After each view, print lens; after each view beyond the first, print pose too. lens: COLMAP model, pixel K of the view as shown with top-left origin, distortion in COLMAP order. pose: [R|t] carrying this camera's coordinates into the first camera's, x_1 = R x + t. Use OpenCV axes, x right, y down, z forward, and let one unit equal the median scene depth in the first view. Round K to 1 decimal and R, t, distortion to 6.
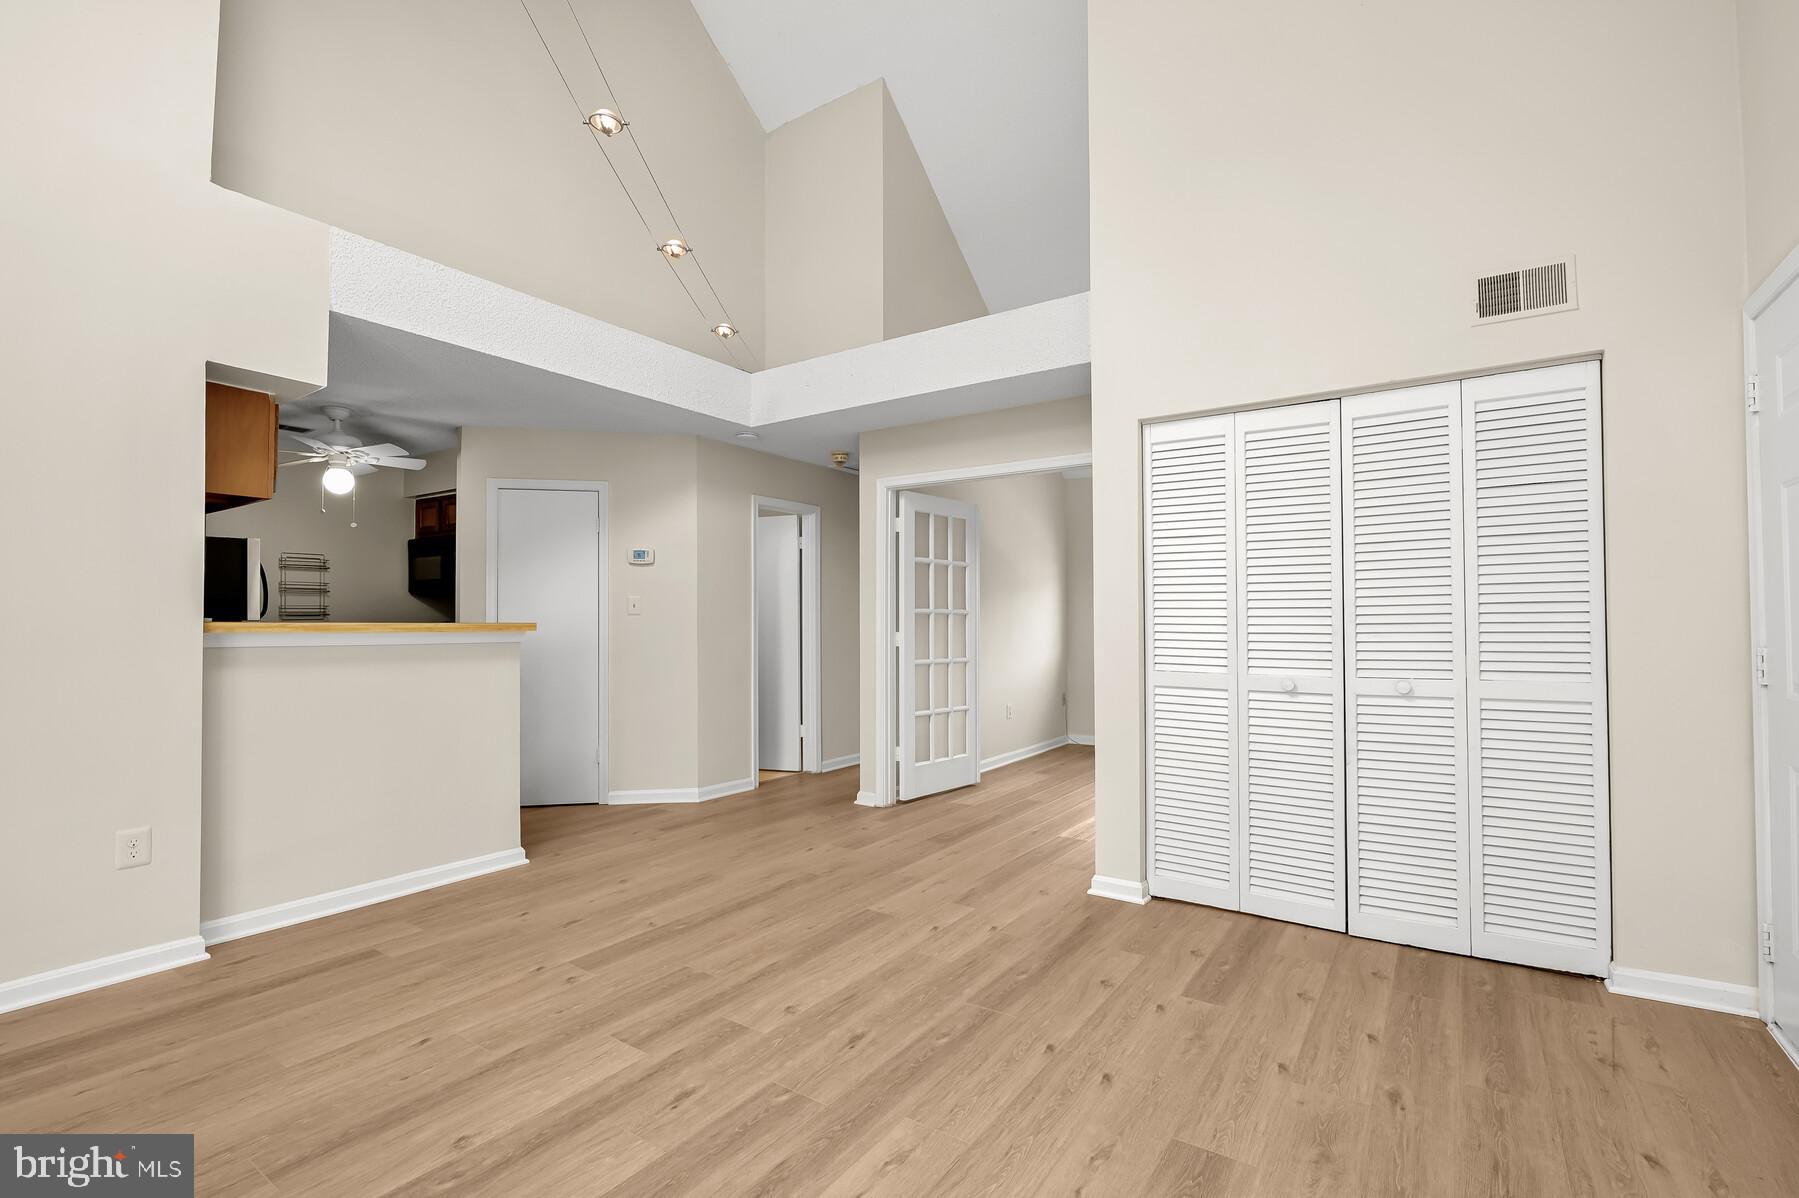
lens RADIAL K [[788.5, 0, 908.4], [0, 788.5, 604.4], [0, 0, 1]] dist [-0.009985, 0.000168]
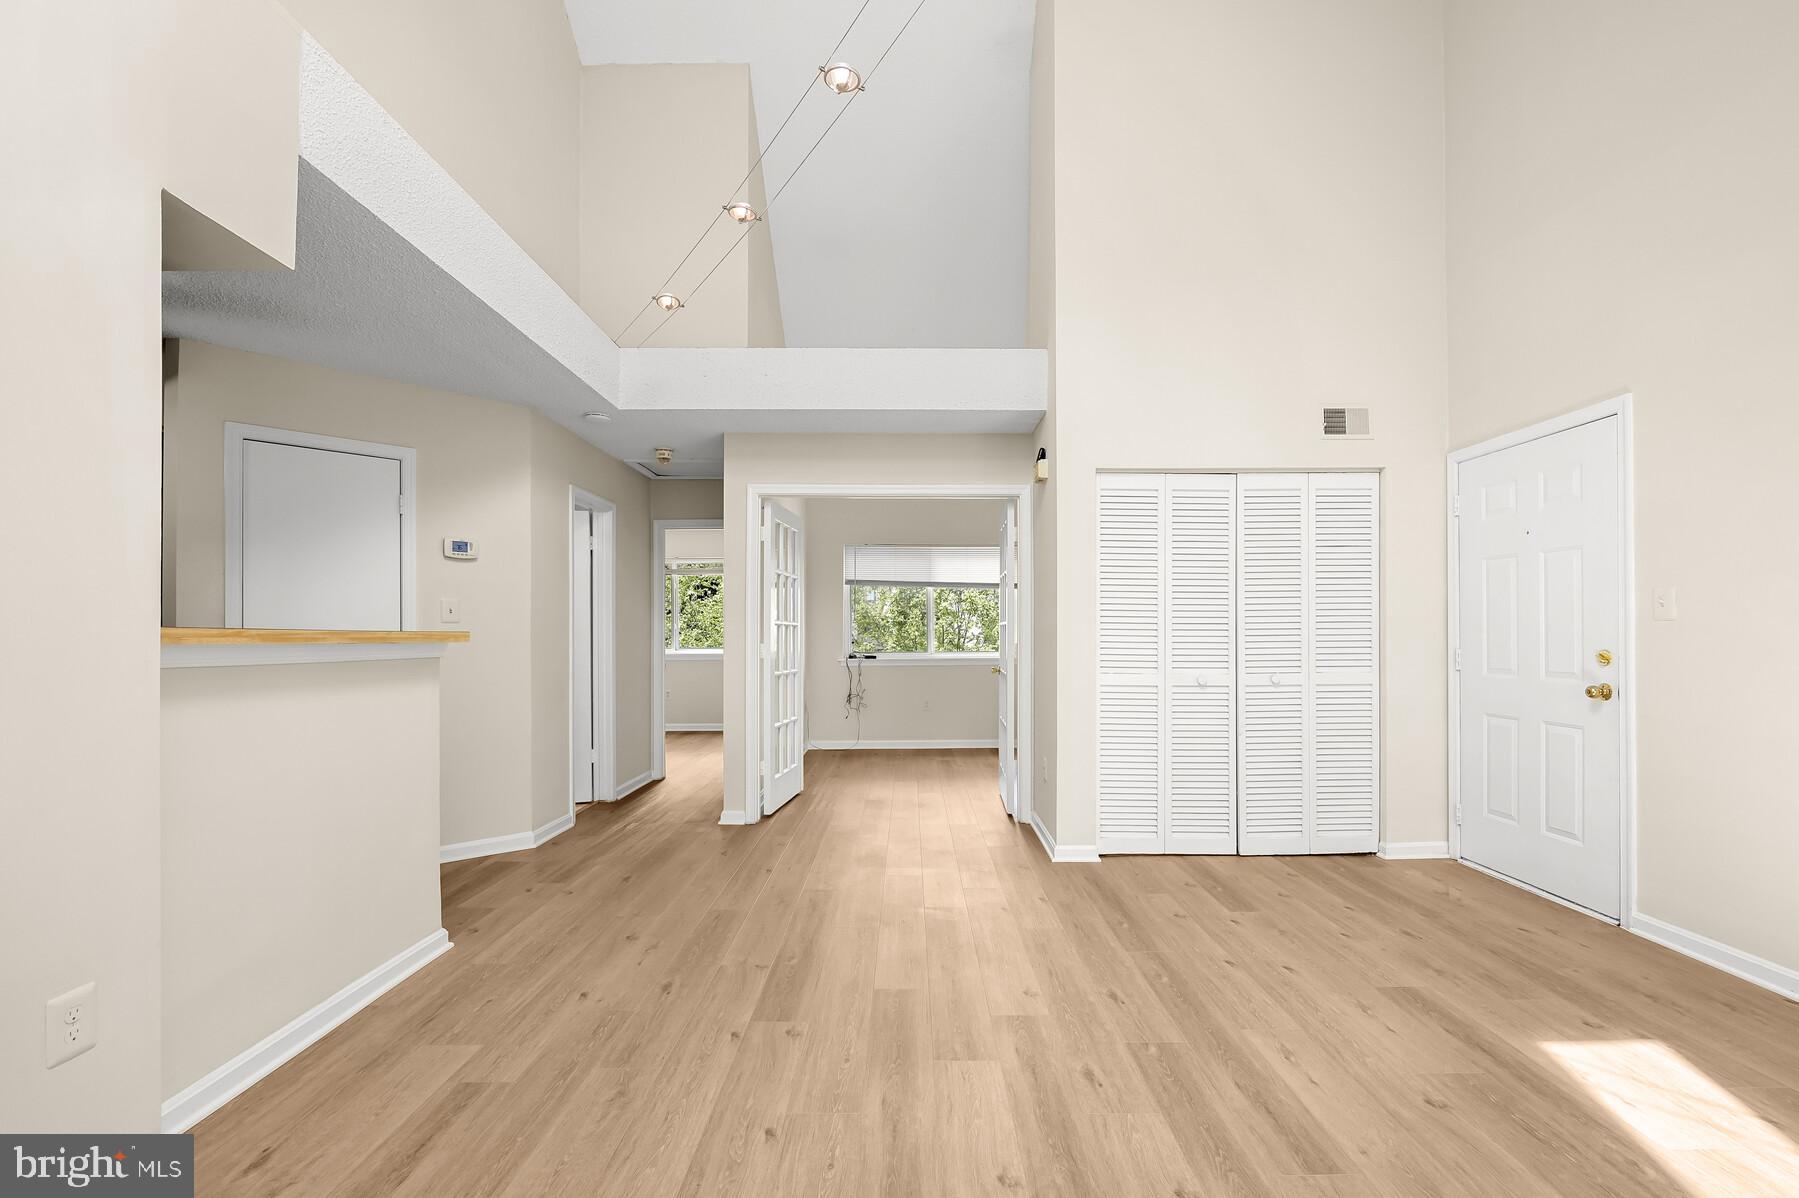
lens RADIAL K [[780.0, 0, 898.0], [0, 780.0, 631.0], [0, 0, 1]] dist [-0.010937, -0.000270]
pose [[0.830866, 0.005723, 0.556443, -0.758061], [-0.015212, 0.999807, 0.012431, 0.009136], [-0.556264, -0.018793, 0.830793, 0.193843]]
